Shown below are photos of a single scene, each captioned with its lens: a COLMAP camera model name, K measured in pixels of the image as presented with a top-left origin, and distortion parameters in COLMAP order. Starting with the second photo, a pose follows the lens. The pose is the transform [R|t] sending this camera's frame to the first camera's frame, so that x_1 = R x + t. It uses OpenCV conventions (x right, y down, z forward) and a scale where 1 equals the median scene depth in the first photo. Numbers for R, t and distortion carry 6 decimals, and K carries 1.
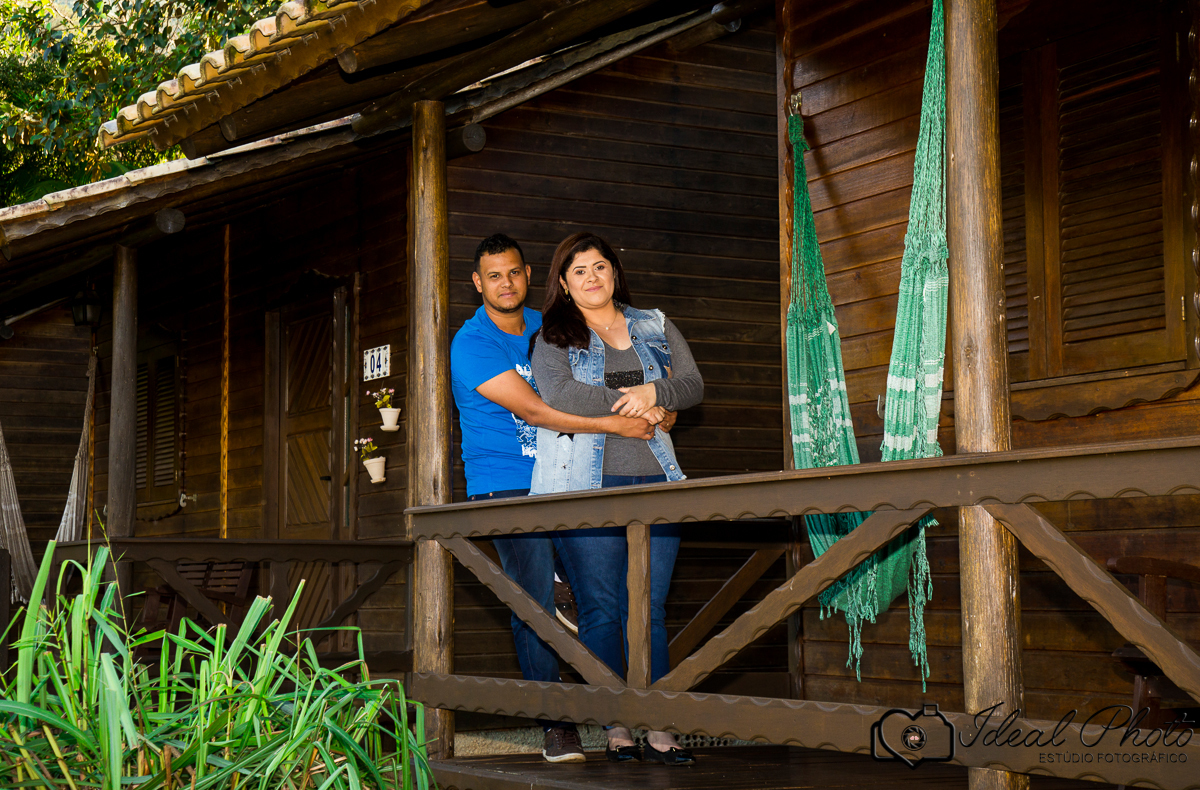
lens RADIAL K [[2025.2, 0, 603.4], [0, 2025.2, 376.1], [0, 0, 1]] dist [0.143875, 0.402730]
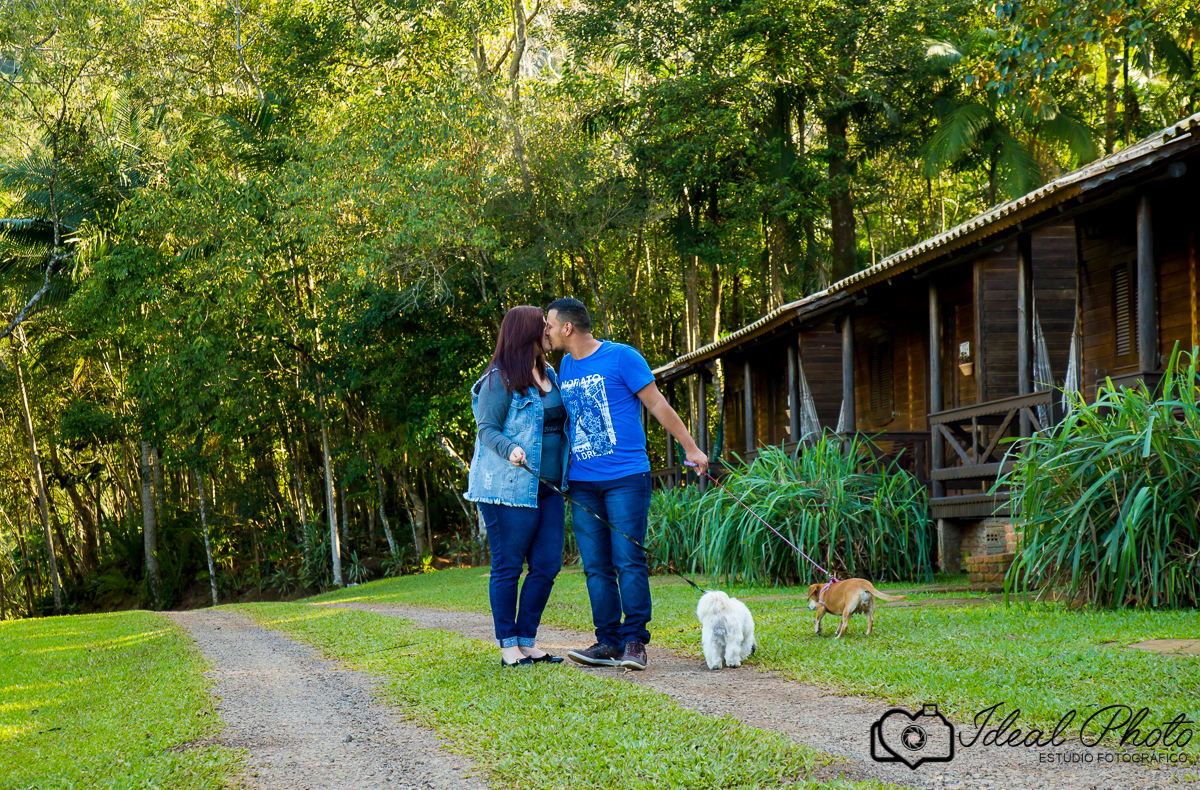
lens RADIAL K [[2262.9, 0, 600.0], [0, 2262.9, 395.0], [0, 0, 1]] dist [0.279112, -0.052950]
pose [[0.922905, -0.031959, -0.383698, 0.052543], [0.050662, 0.997964, 0.038736, 0.006318], [0.381679, -0.055189, 0.922646, -0.773949]]
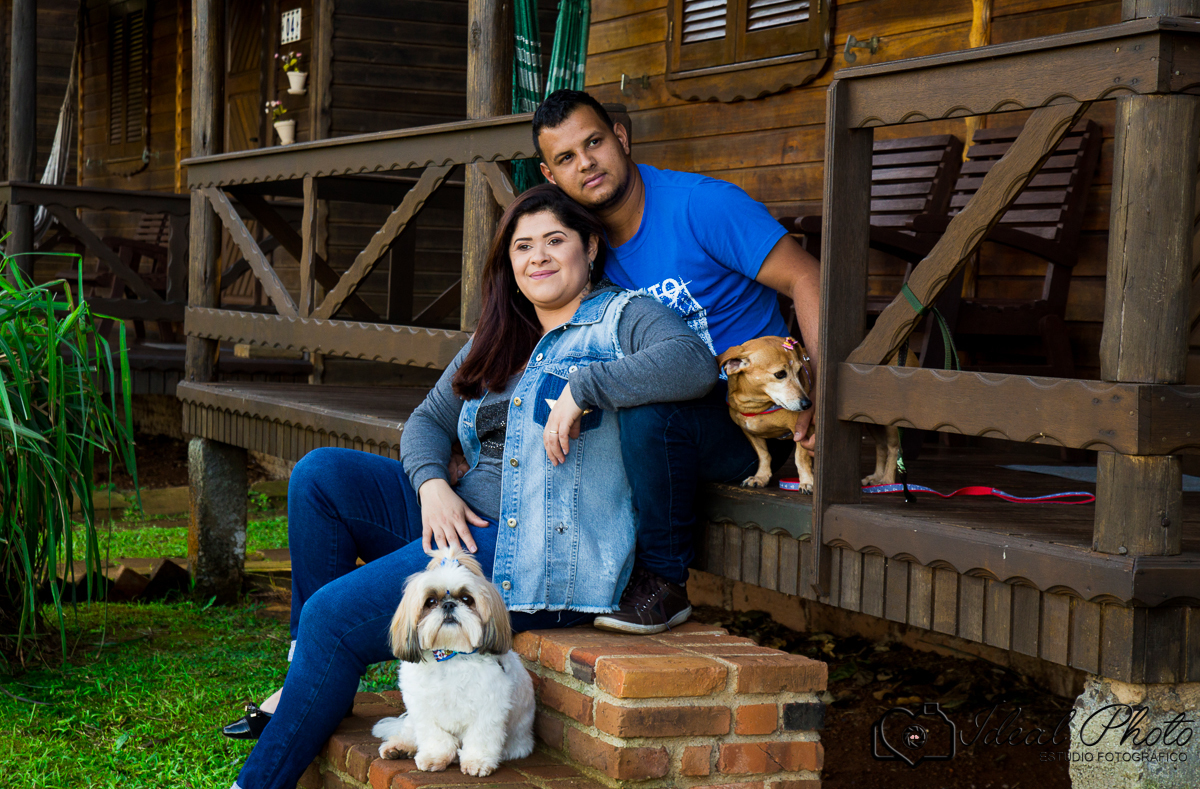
lens RADIAL K [[2262.9, 0, 600.0], [0, 2262.9, 394.5], [0, 0, 1]] dist [0.279112, -0.052950]
pose [[0.994669, 0.050436, -0.089947, 0.165368], [-0.036434, 0.987859, 0.151020, -0.003375], [0.096472, -0.146938, 0.984430, -0.150700]]
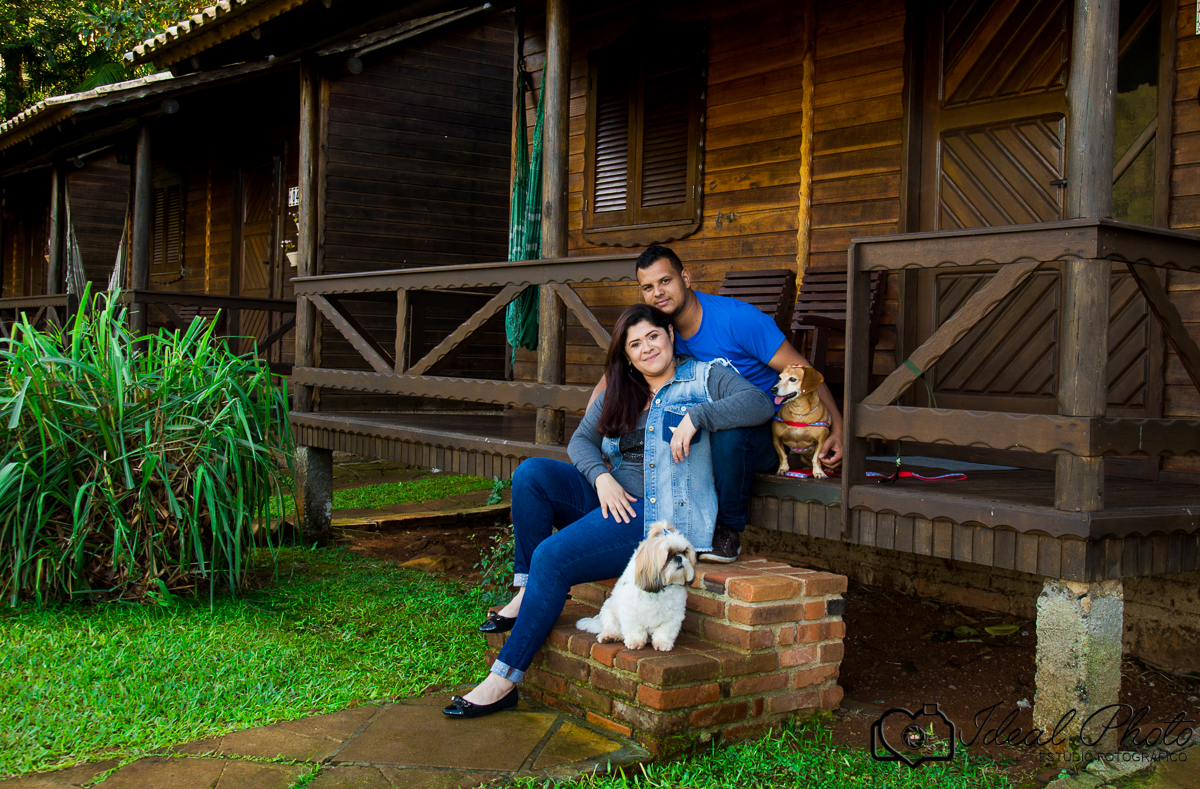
lens RADIAL K [[1315.3, 0, 620.2], [0, 1315.3, 372.9], [0, 0, 1]] dist [0.000626, 0.027465]
pose [[0.993565, 0.040761, 0.105678, 0.050805], [-0.053103, 0.991742, 0.116739, -0.002897], [-0.100047, -0.121599, 0.987524, -0.142932]]
